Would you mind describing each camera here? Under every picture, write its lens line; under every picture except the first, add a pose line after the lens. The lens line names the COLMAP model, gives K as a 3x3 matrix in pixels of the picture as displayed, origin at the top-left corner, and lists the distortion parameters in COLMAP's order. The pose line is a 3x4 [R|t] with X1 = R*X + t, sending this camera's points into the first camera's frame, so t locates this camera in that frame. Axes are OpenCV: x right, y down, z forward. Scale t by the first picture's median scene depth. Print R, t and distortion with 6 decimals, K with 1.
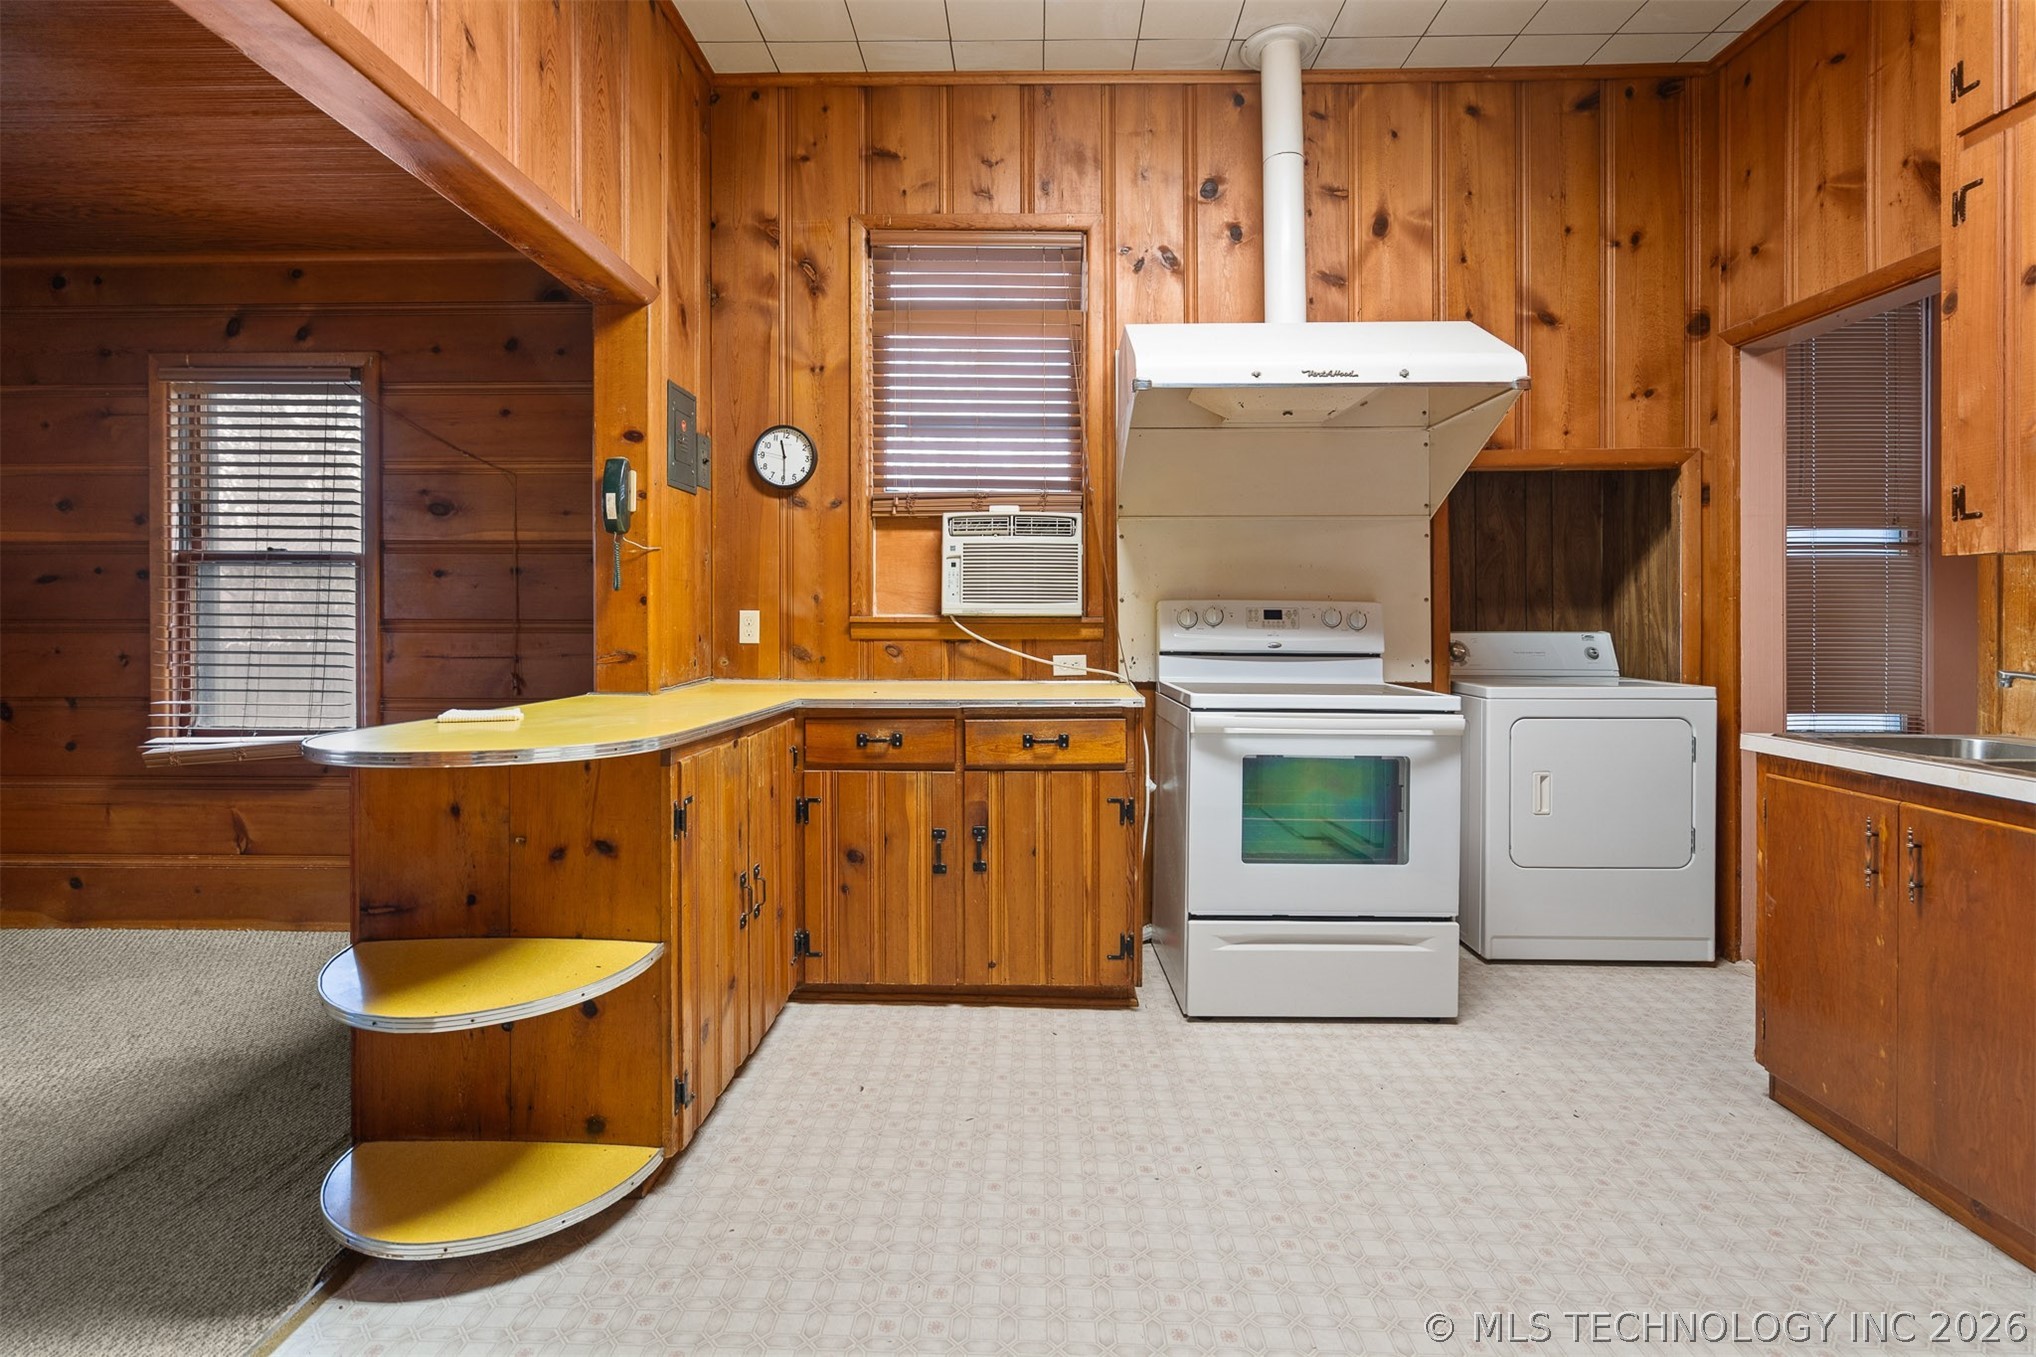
lens RADIAL K [[955.1, 0, 1014.9], [0, 955.1, 596.8], [0, 0, 1]] dist [0.000903, 0.000927]
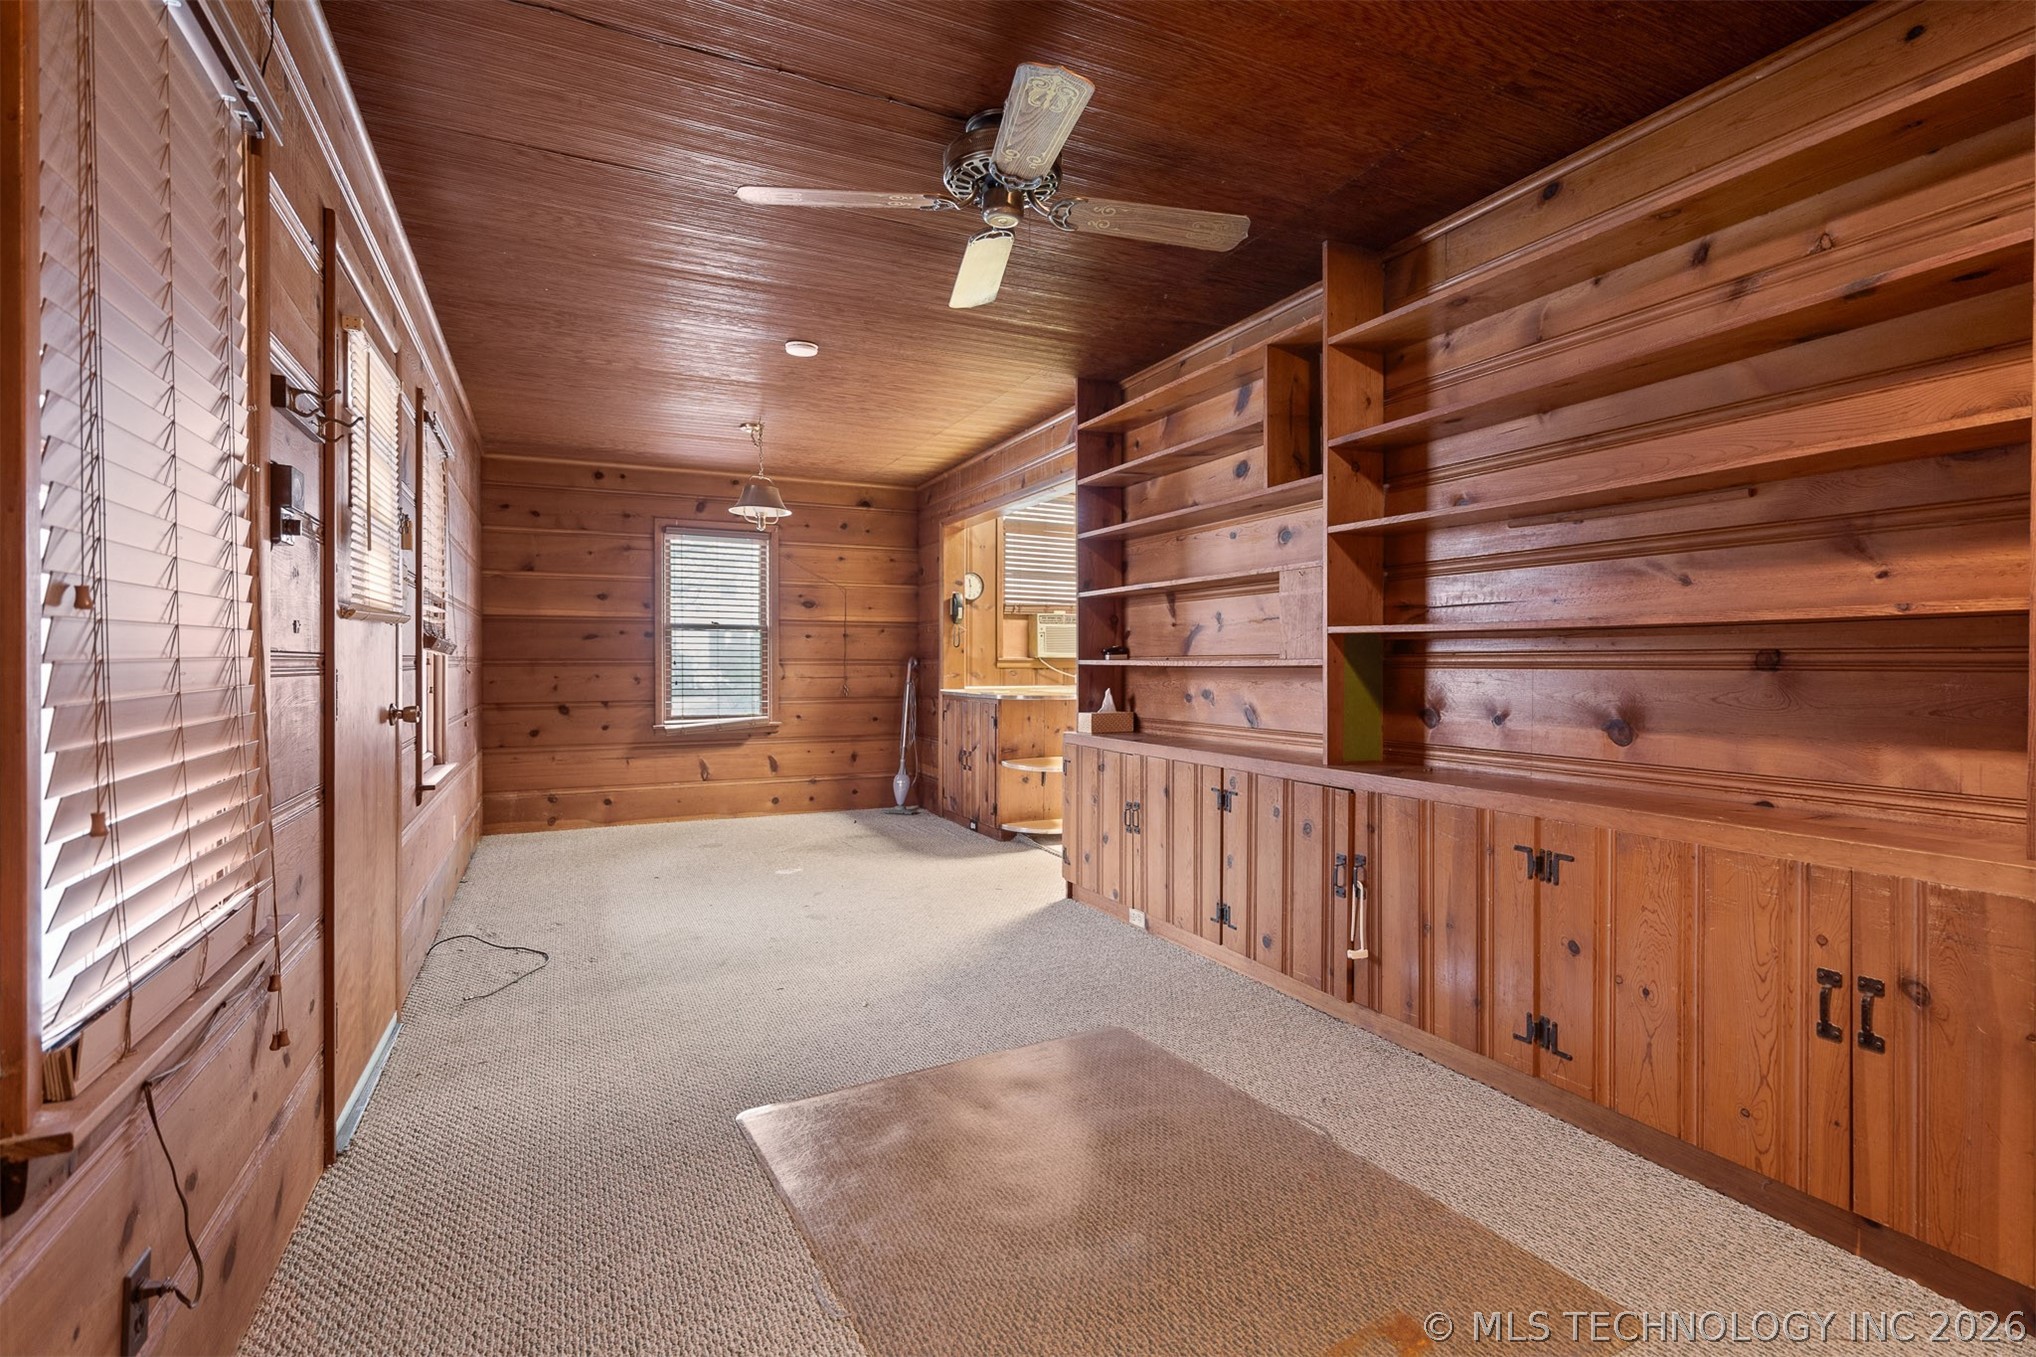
lens RADIAL K [[955.2, 0, 1005.2], [0, 955.2, 661.4], [0, 0, 1]] dist [0.000598, 0.000586]
pose [[0.898759, 0.001658, 0.438440, -1.176788], [-0.009428, 0.999835, 0.015547, -0.007763], [-0.438342, -0.018107, 0.898626, -1.058288]]
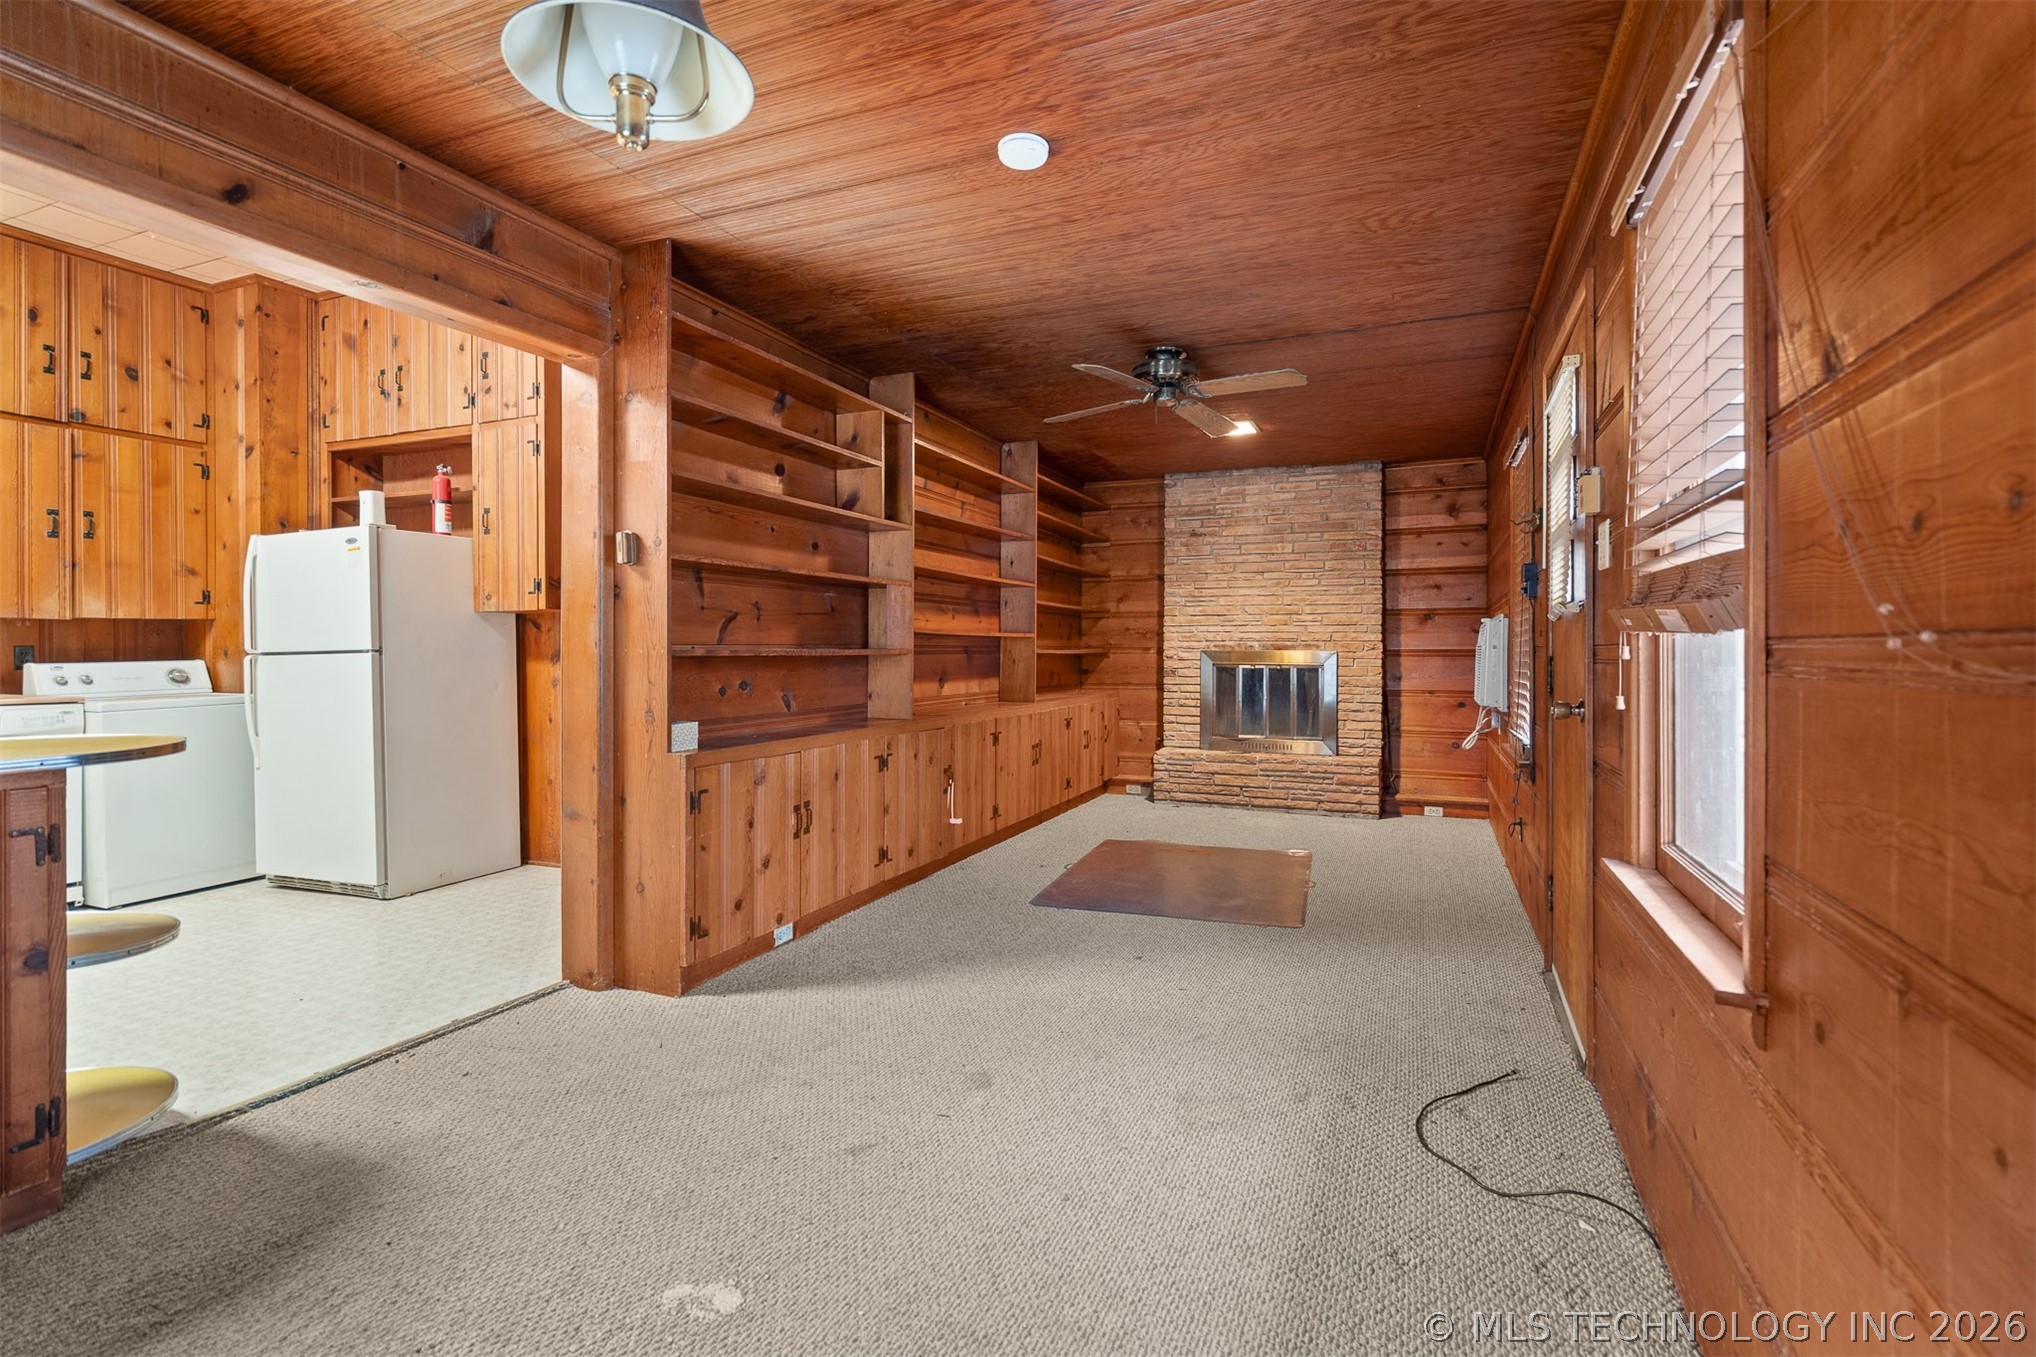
lens RADIAL K [[955.2, 0, 1005.2], [0, 955.2, 661.4], [0, 0, 1]] dist [0.000598, 0.000586]
pose [[-0.923897, 0.000354, 0.382641, -1.151302], [-0.002204, 0.999978, -0.006248, 0.027503], [-0.382635, -0.006616, -0.923876, 0.884025]]
